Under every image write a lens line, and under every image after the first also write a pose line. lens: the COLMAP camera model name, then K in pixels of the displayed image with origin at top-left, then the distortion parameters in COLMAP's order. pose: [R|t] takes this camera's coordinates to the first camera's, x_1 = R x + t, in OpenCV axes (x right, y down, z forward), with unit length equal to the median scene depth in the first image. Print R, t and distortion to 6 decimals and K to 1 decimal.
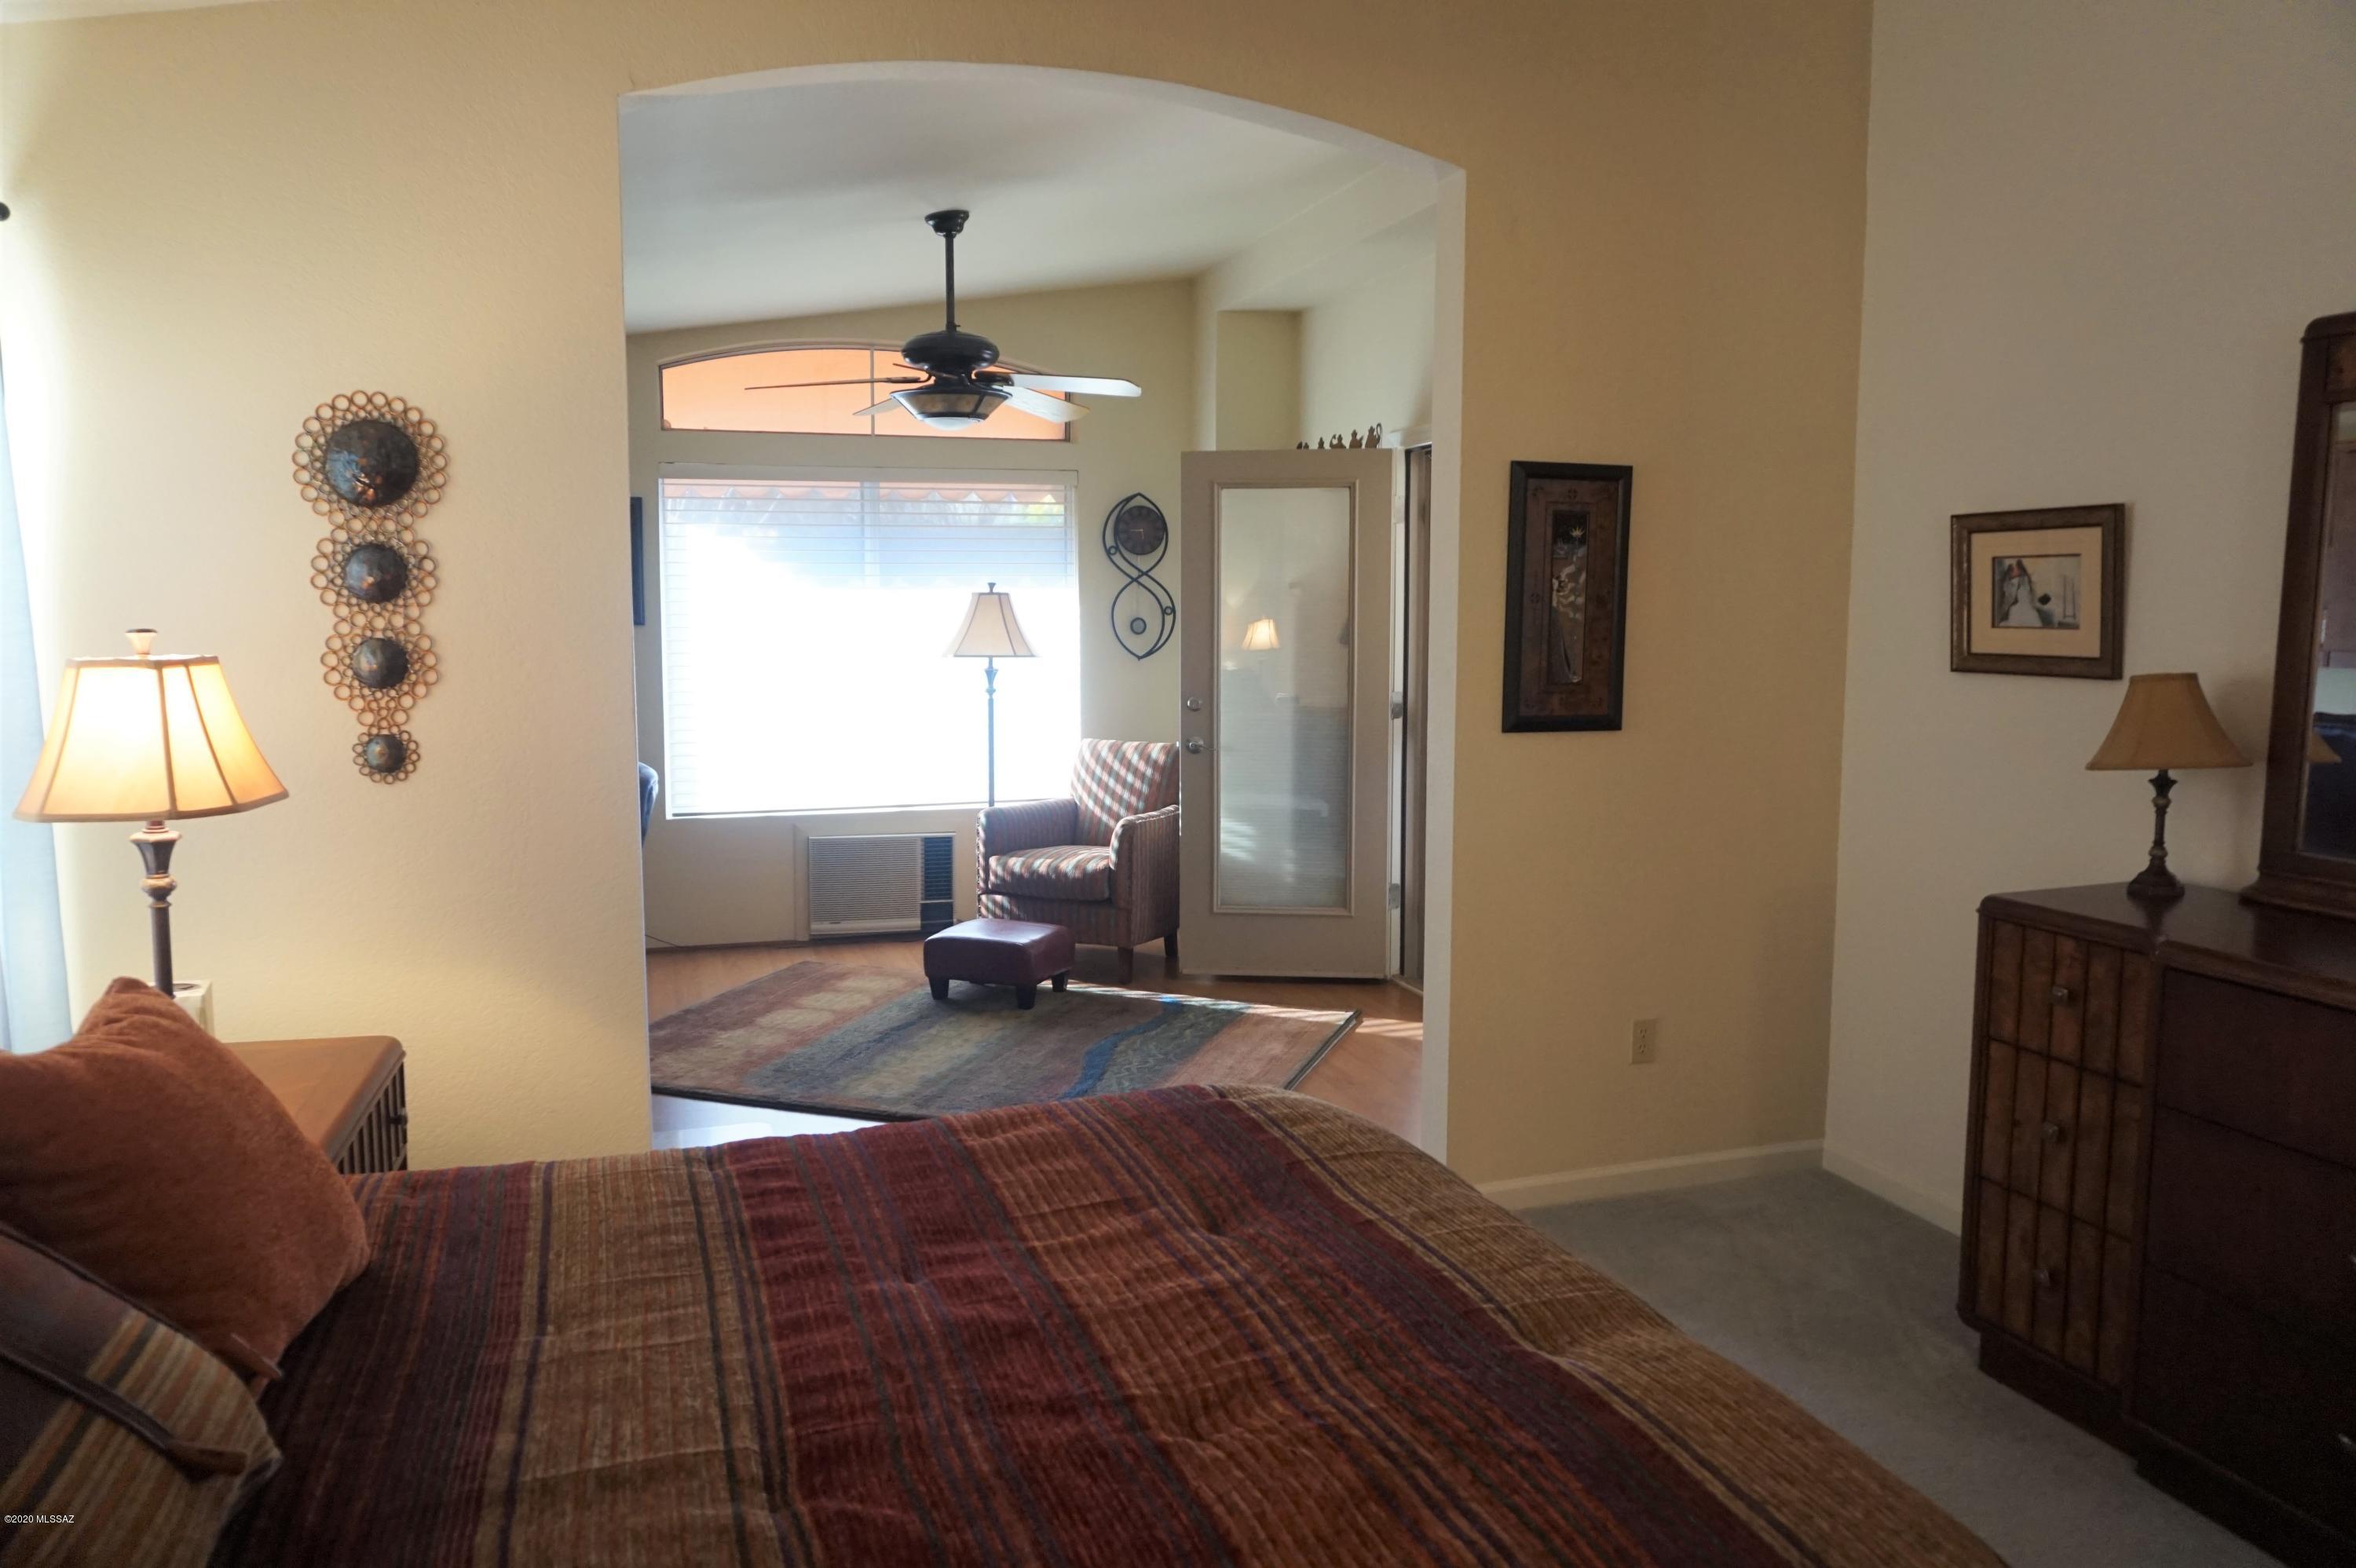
lens RADIAL K [[1624.9, 0, 1165.7], [0, 1624.9, 786.7], [0, 0, 1]] dist [0.001008, 0.010516]
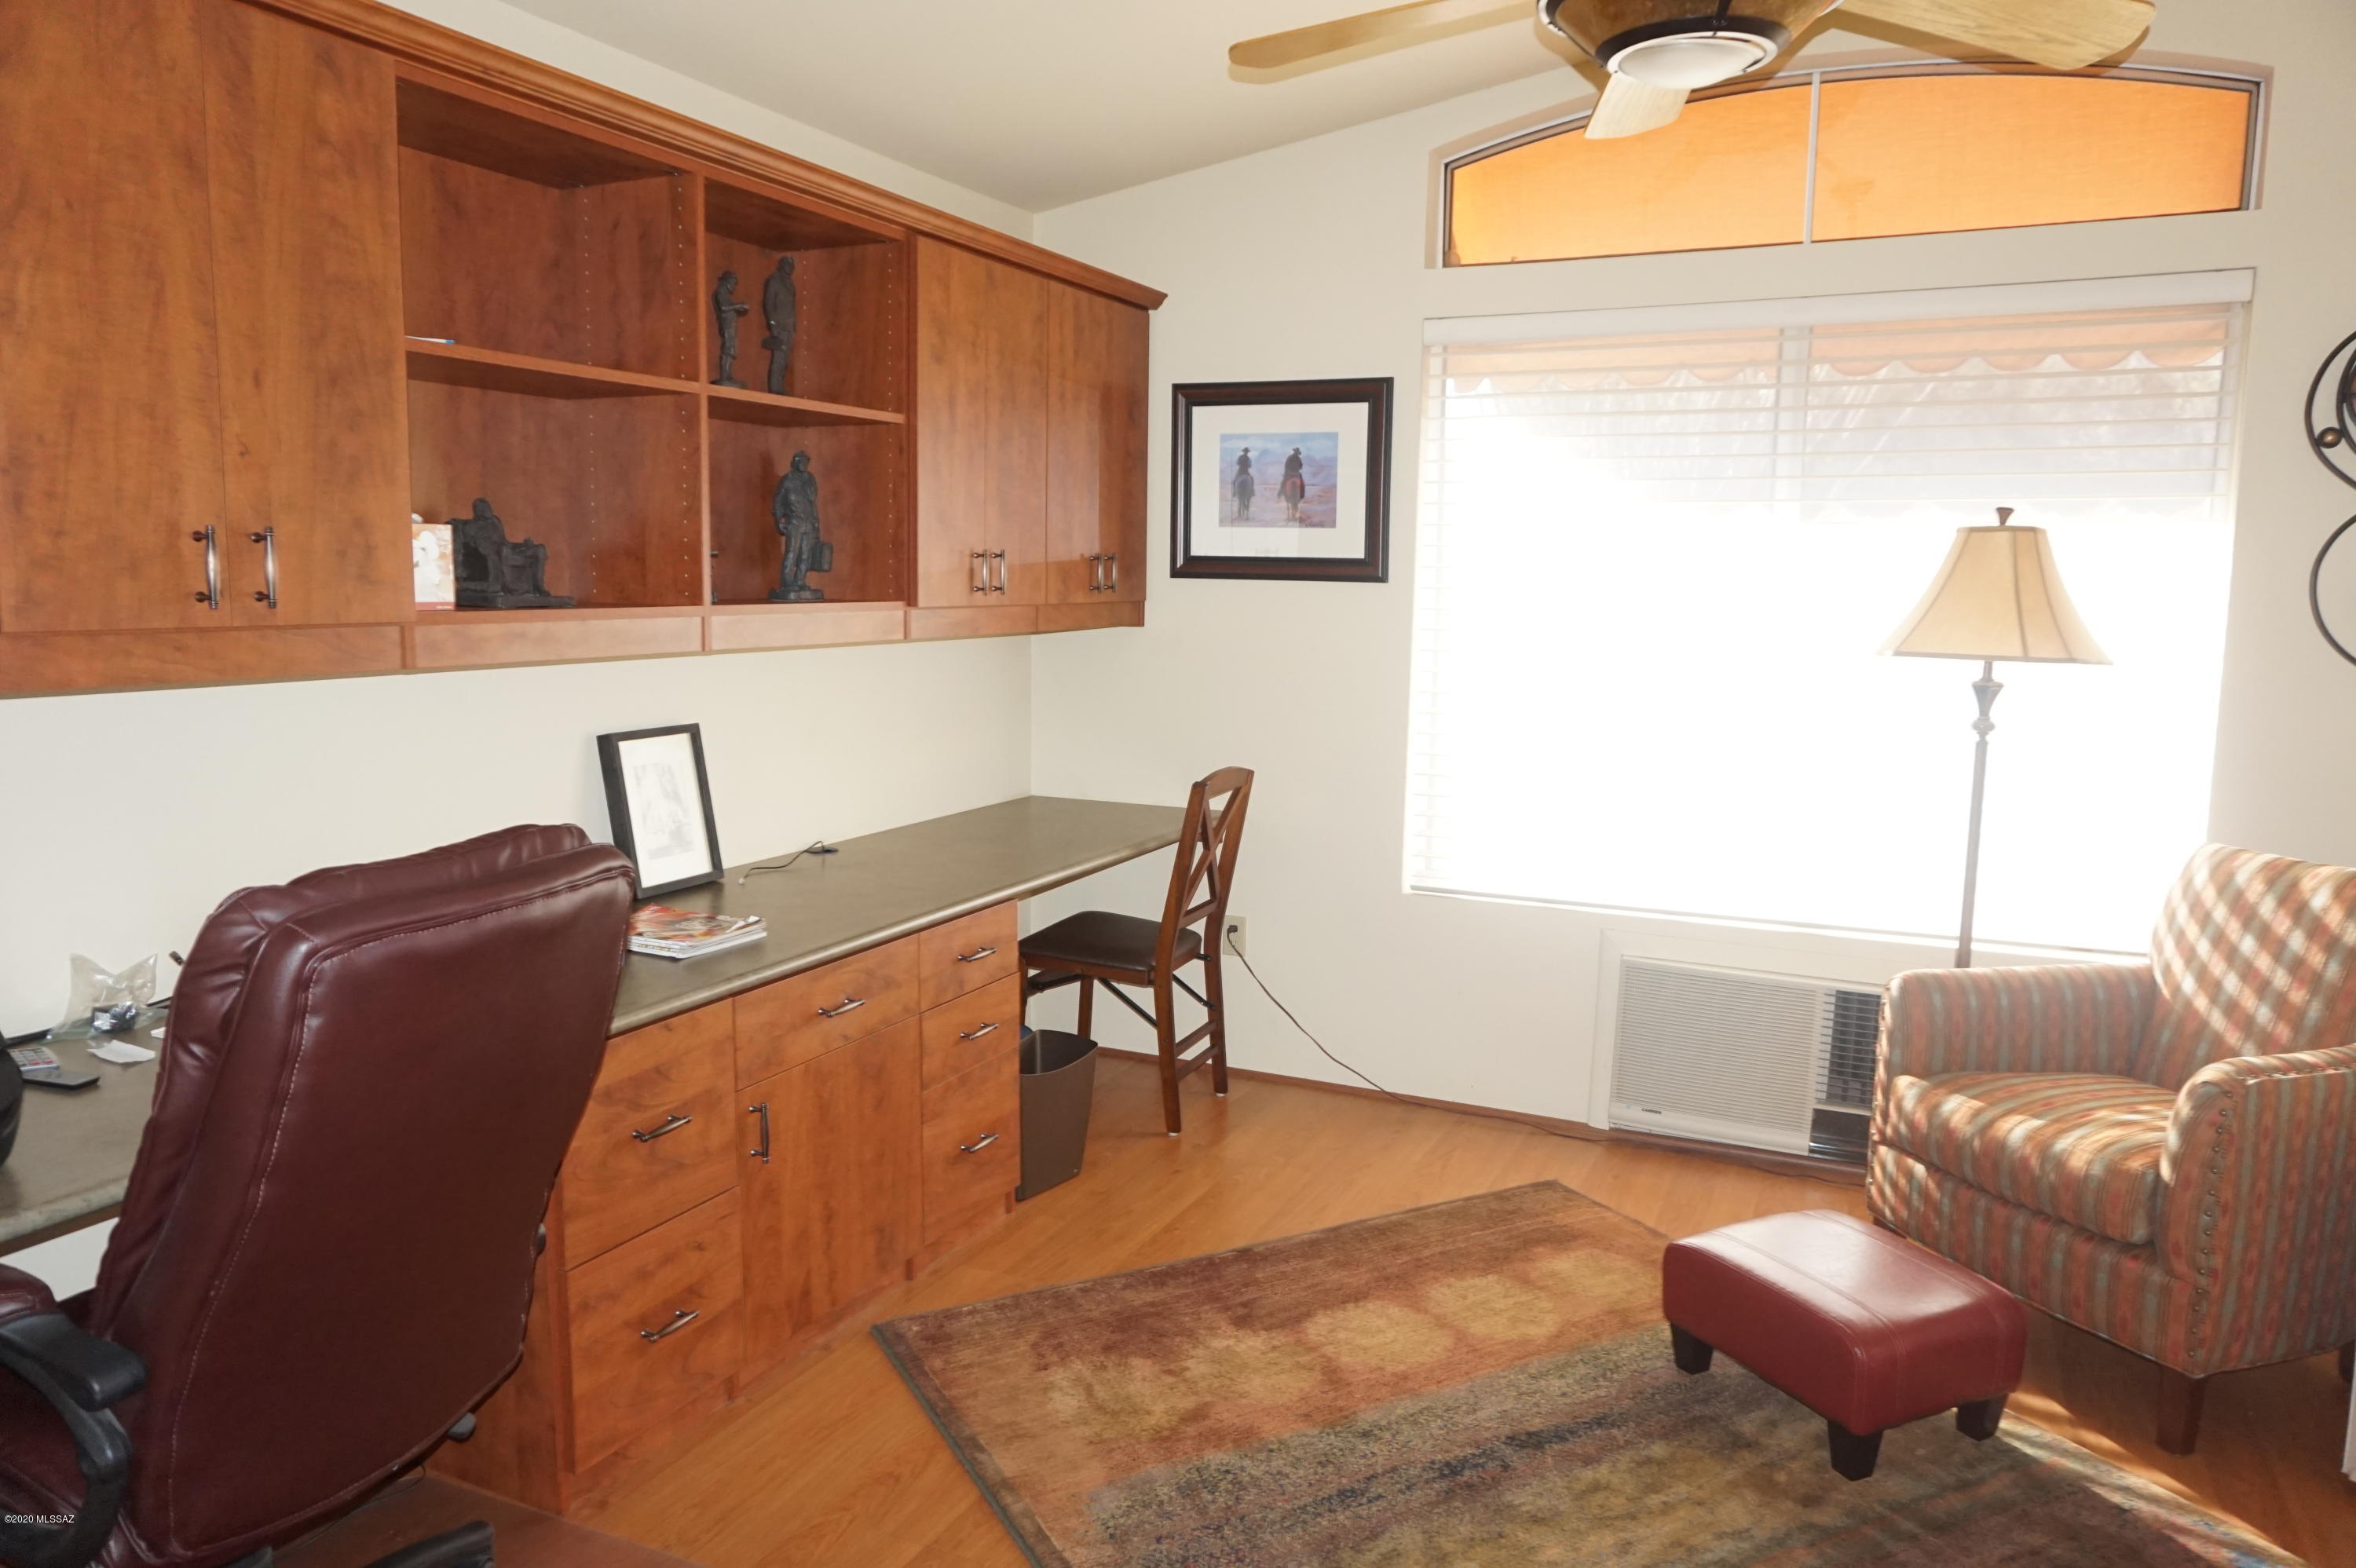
lens RADIAL K [[1624.9, 0, 1198.3], [0, 1624.9, 773.2], [0, 0, 1]] dist [0.001008, 0.010516]
pose [[0.741329, 0.088437, -0.665290, 0.047134], [-0.090631, 0.995392, 0.031329, -0.037863], [0.664995, 0.037071, 0.745927, 0.469943]]
